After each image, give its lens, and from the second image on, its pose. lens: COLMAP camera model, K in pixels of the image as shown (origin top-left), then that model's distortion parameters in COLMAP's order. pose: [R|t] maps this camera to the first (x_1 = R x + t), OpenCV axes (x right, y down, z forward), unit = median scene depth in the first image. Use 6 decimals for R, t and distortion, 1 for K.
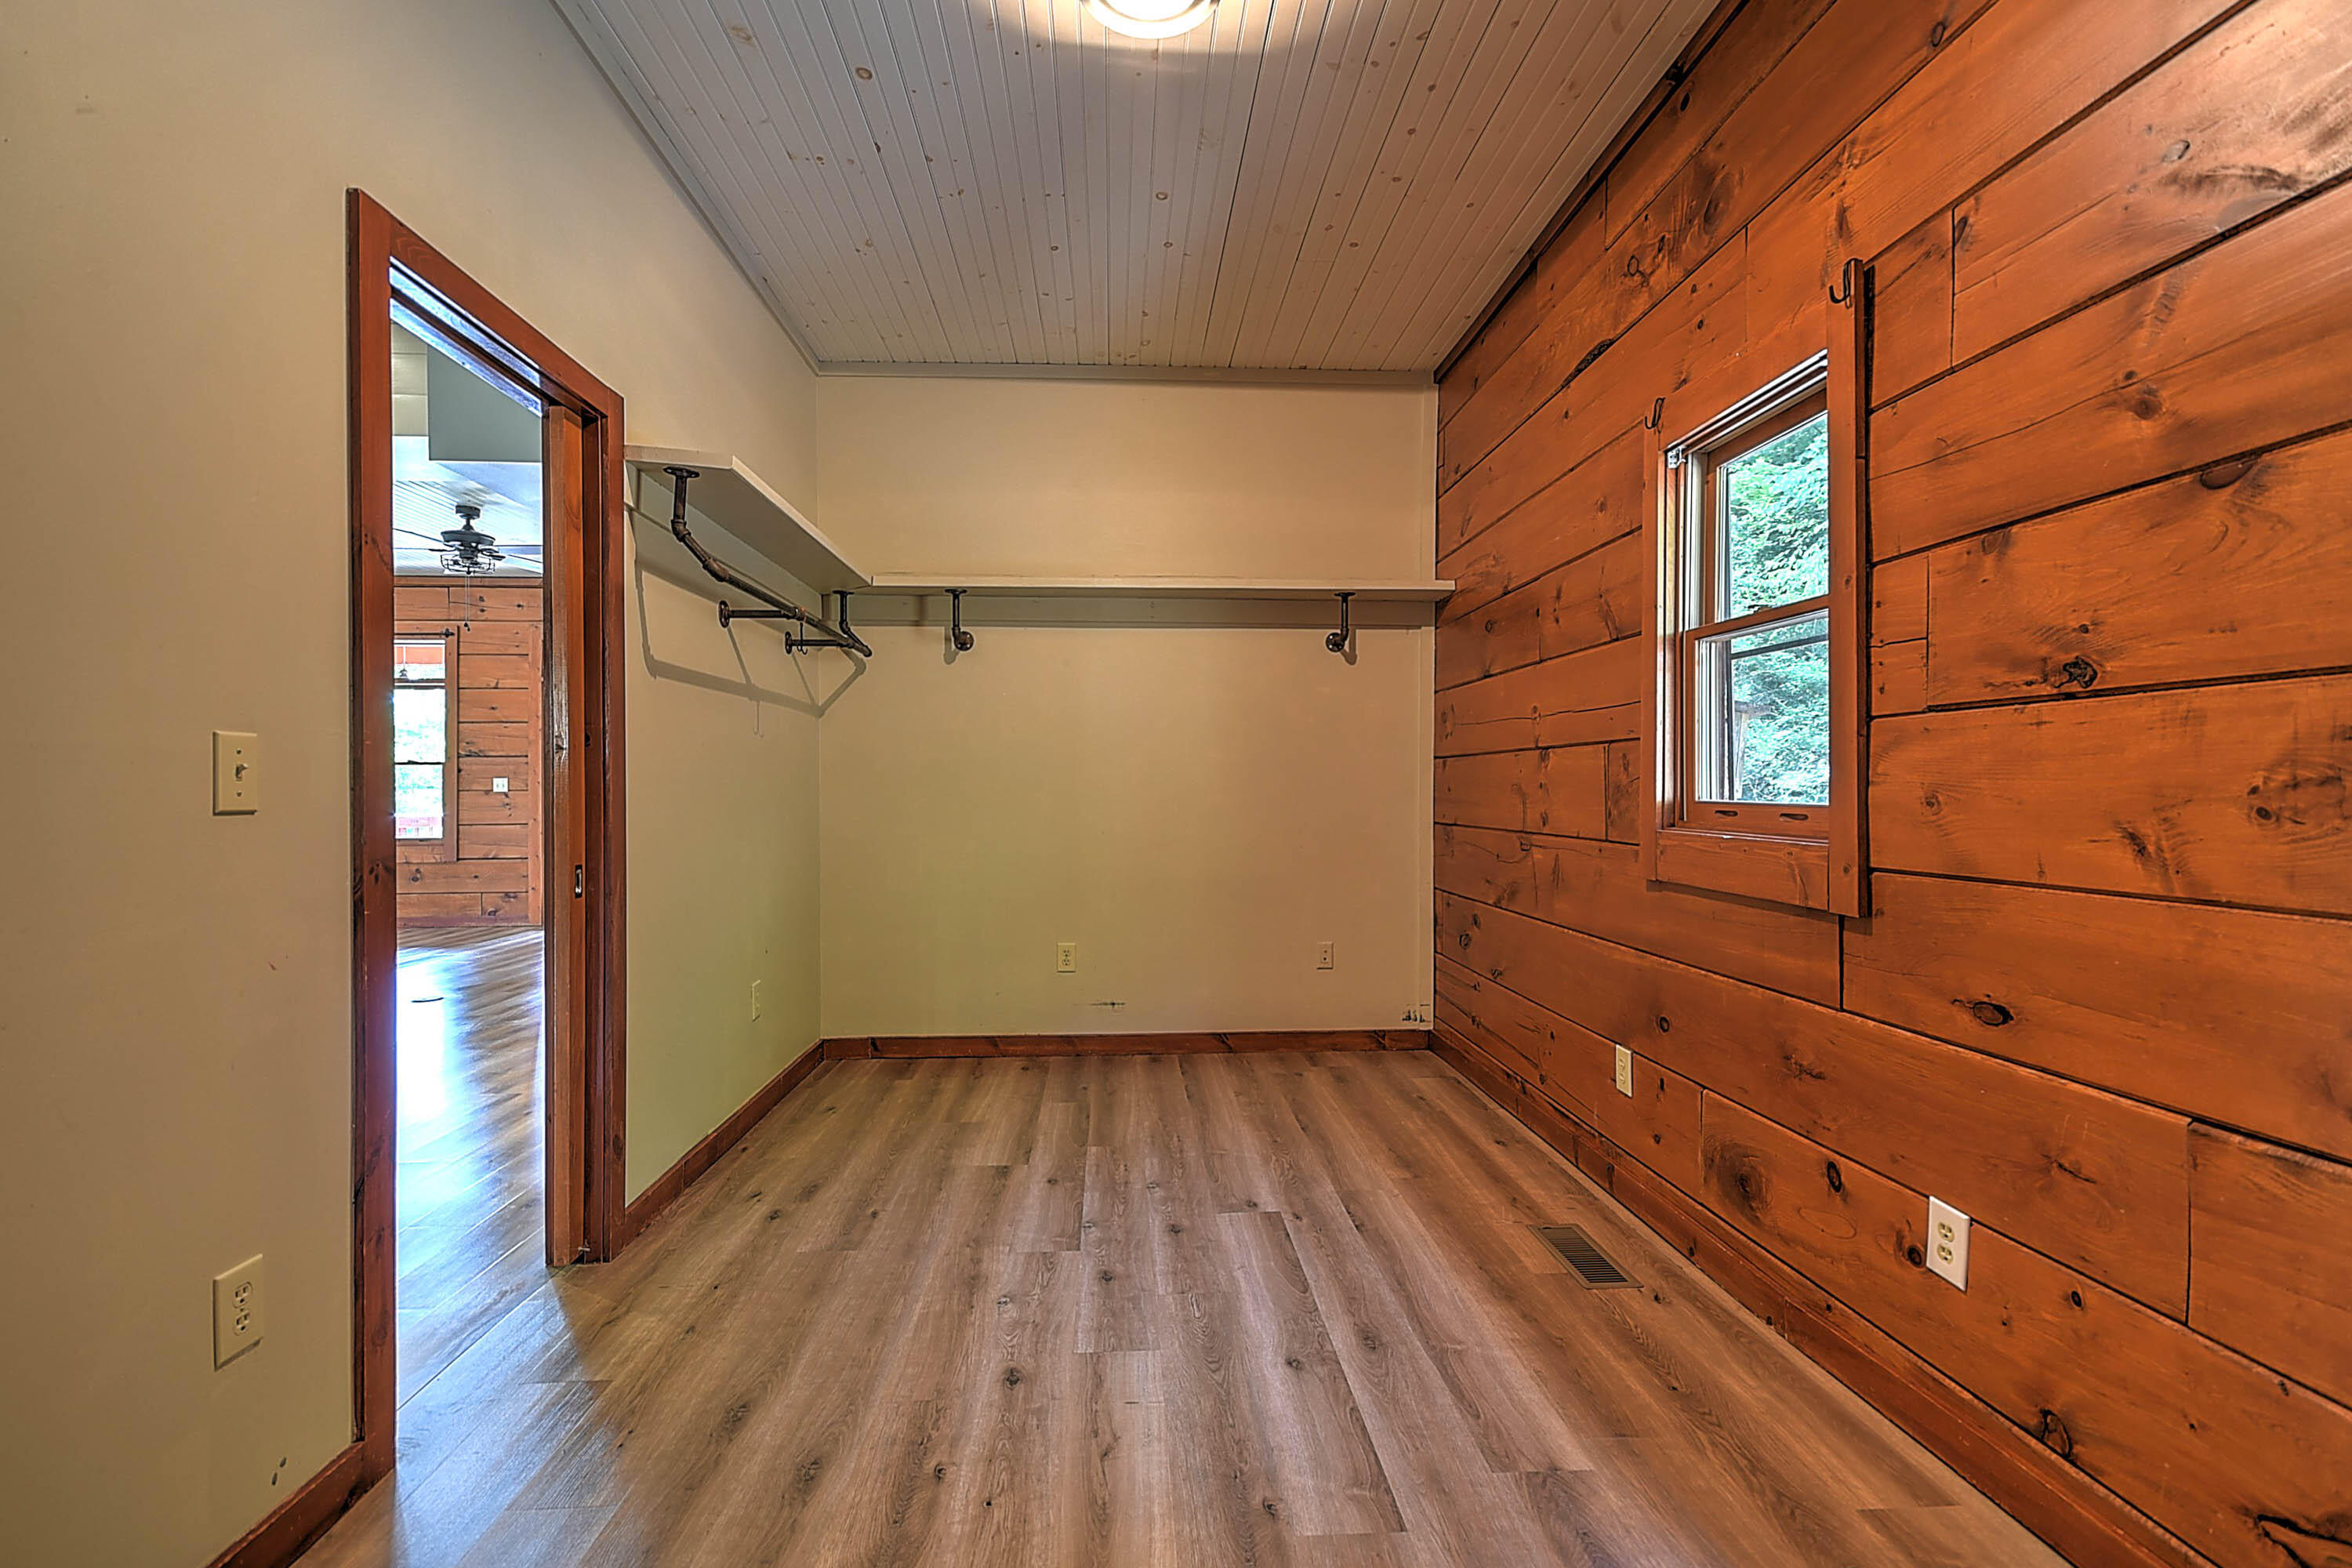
lens RADIAL K [[1078.6, 0, 1185.9], [0, 1078.6, 788.7], [0, 0, 1]] dist [0.024337, -0.013999]
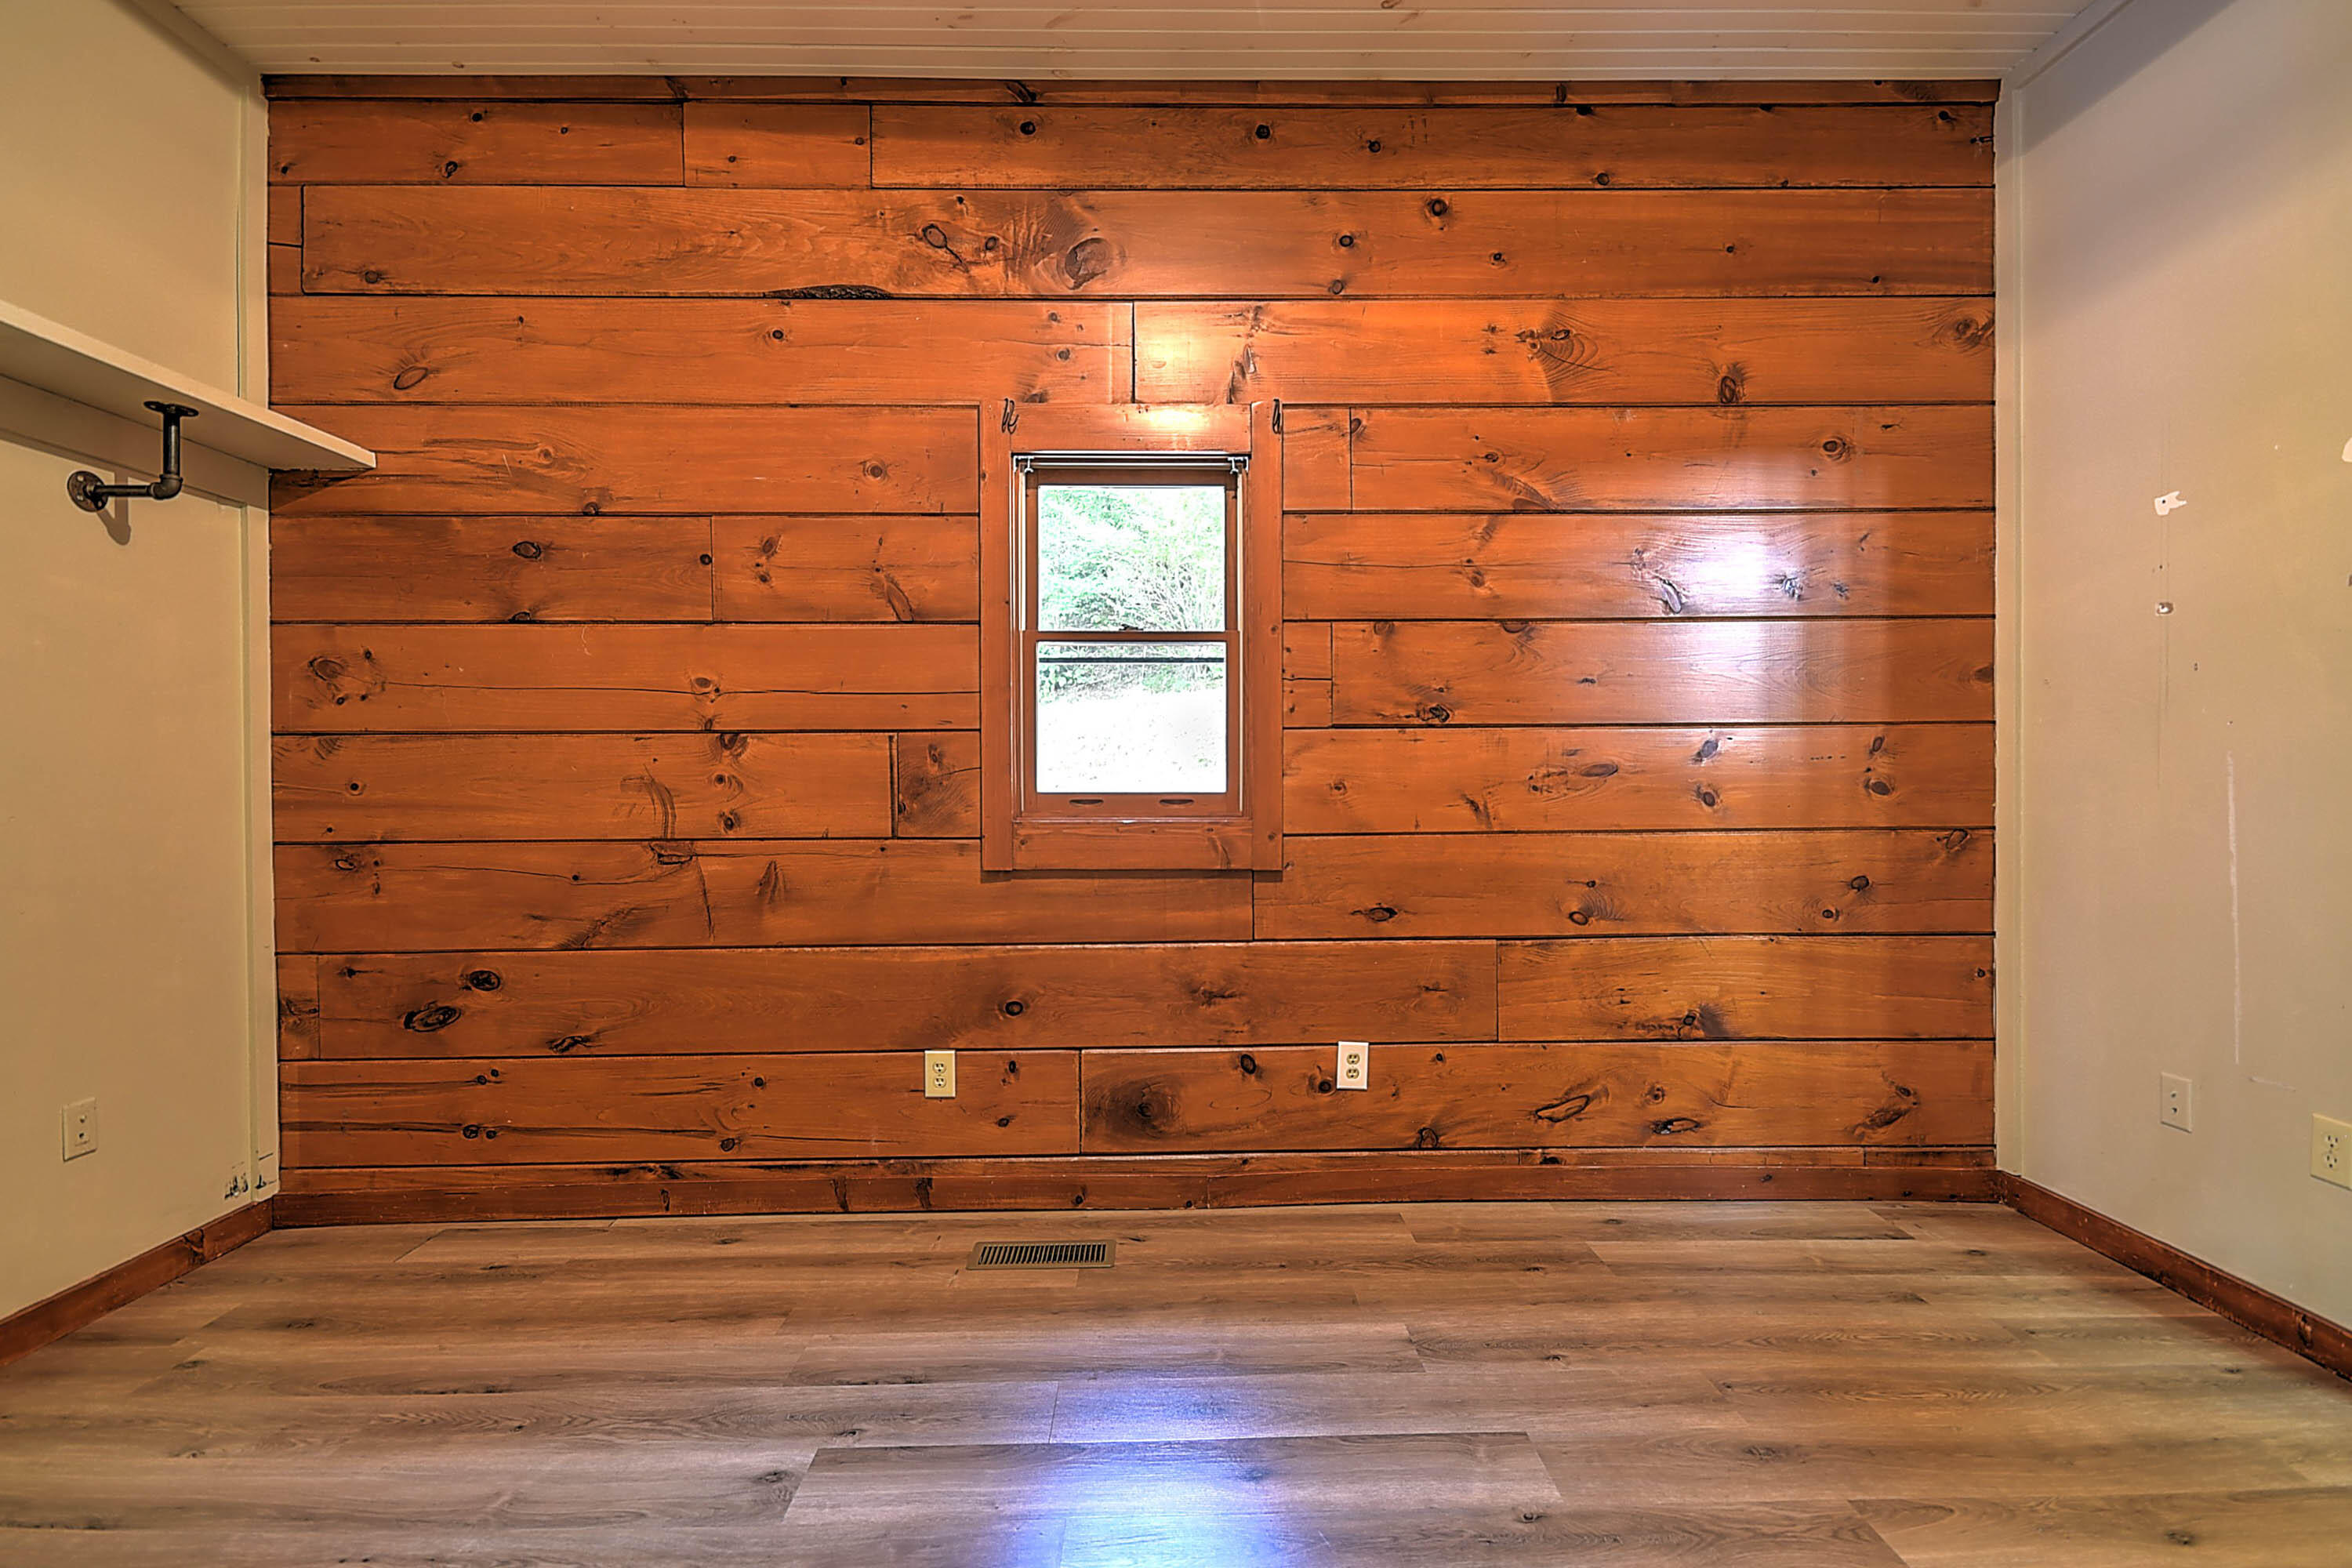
lens RADIAL K [[1029.4, 0, 1180.0], [0, 1029.4, 796.6], [0, 0, 1]] dist [0.020534, -0.011870]
pose [[0.029159, -0.015922, 0.999448, -0.609004], [0.007472, 0.999849, 0.015711, 0.000954], [-0.999547, 0.007010, 0.029274, 0.920441]]
